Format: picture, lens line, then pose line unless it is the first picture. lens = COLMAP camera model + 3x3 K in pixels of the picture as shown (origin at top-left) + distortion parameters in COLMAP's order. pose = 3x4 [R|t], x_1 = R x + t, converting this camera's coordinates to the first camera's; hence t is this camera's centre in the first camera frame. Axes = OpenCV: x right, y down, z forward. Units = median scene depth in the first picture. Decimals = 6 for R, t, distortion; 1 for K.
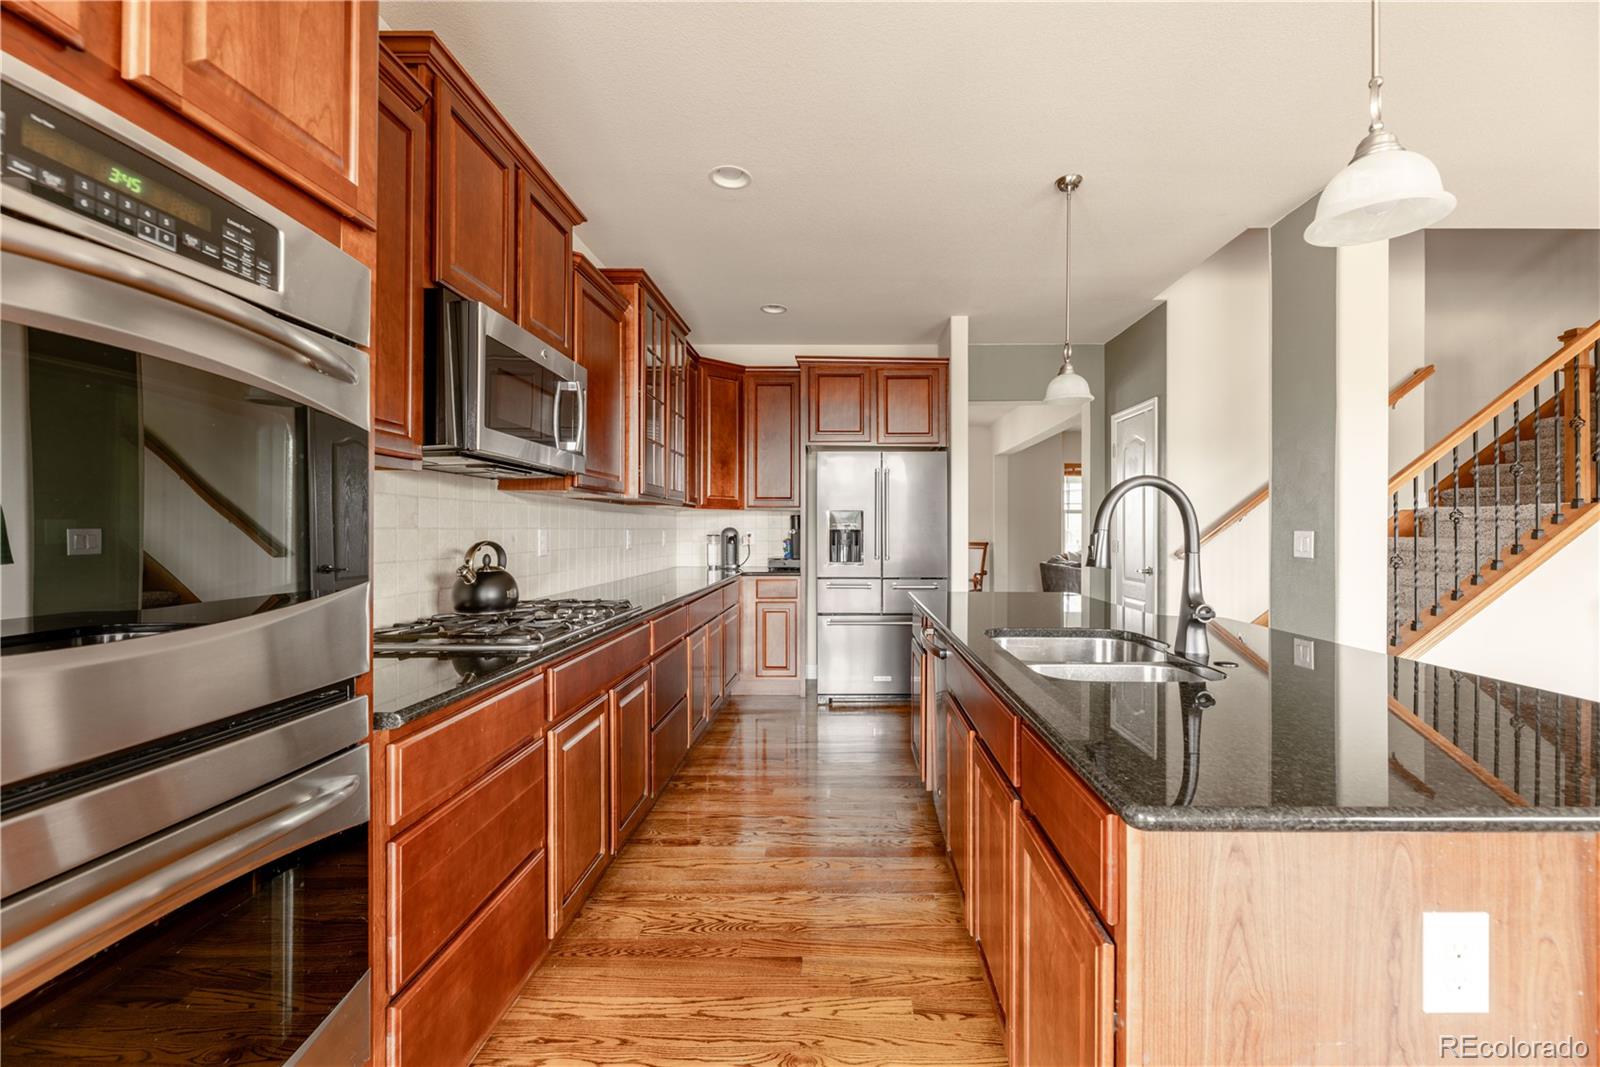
lens RADIAL K [[668.6, 0, 838.6], [0, 668.6, 534.4], [0, 0, 1]] dist [0.001774, -0.000098]
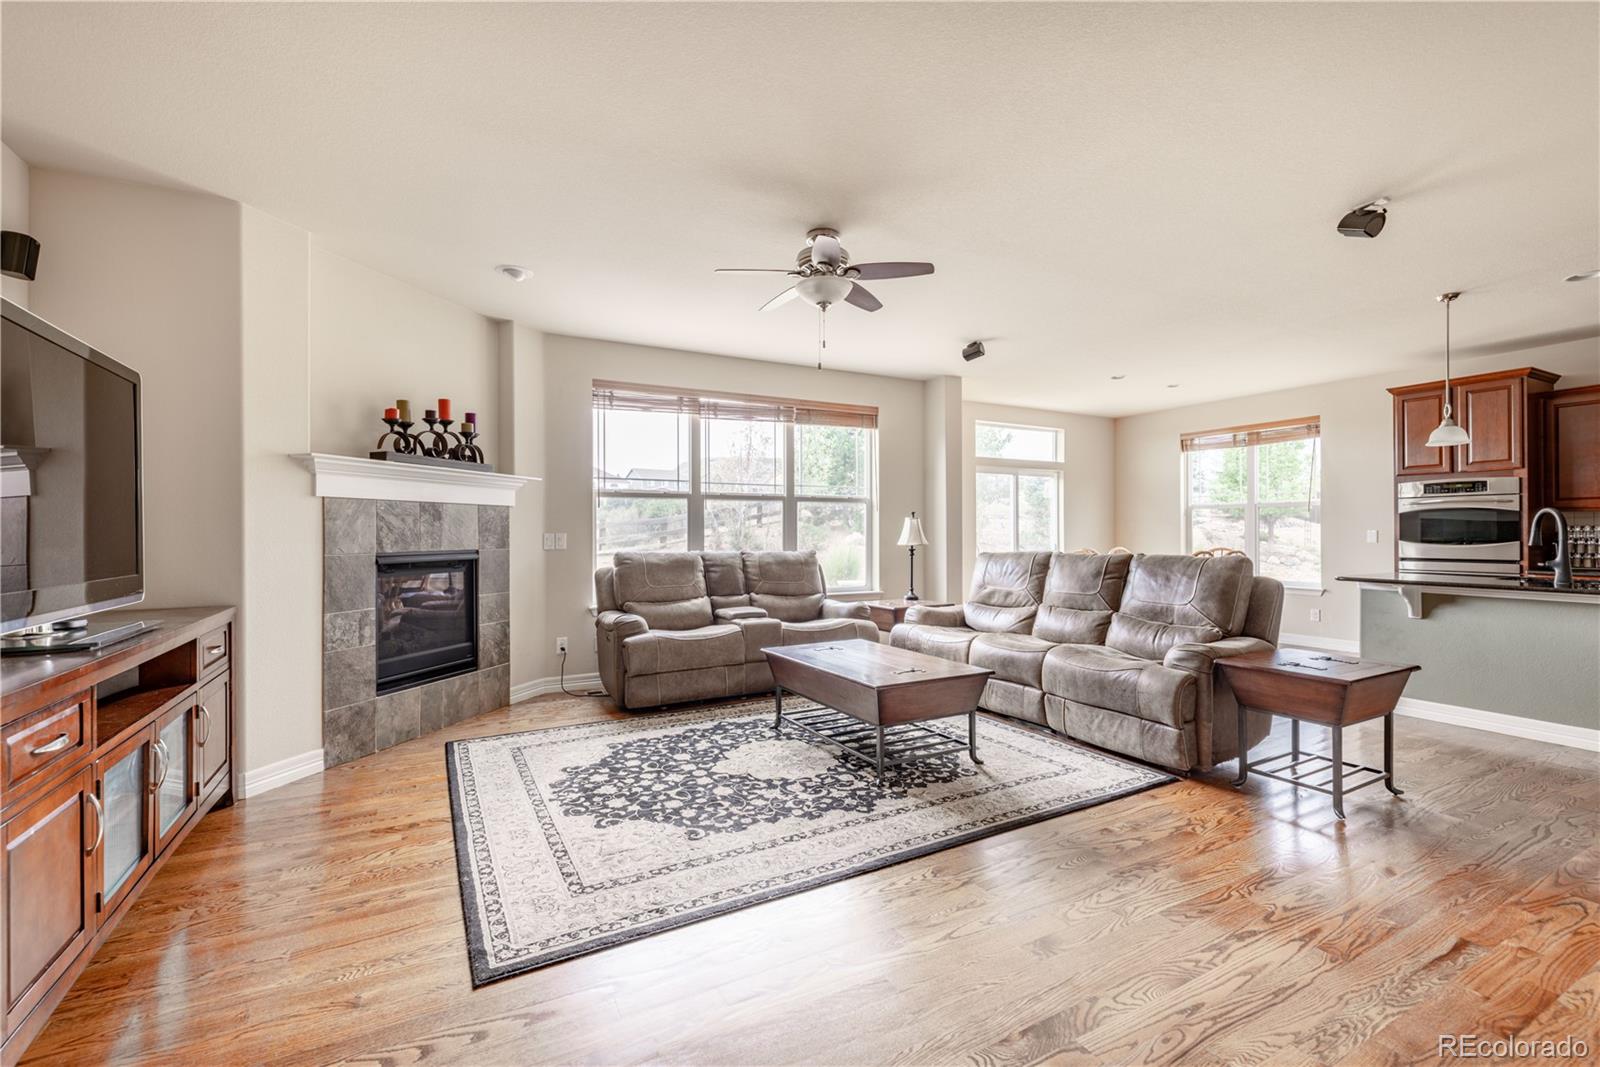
lens RADIAL K [[695.3, 0, 800.0], [0, 695.3, 533.5], [0, 0, 1]] dist [0.012144, -0.000558]
pose [[-0.874371, 0.000940, -0.485257, 3.200940], [-0.001680, 0.999986, 0.004964, -0.003702], [0.485255, 0.005156, -0.874357, 1.487840]]
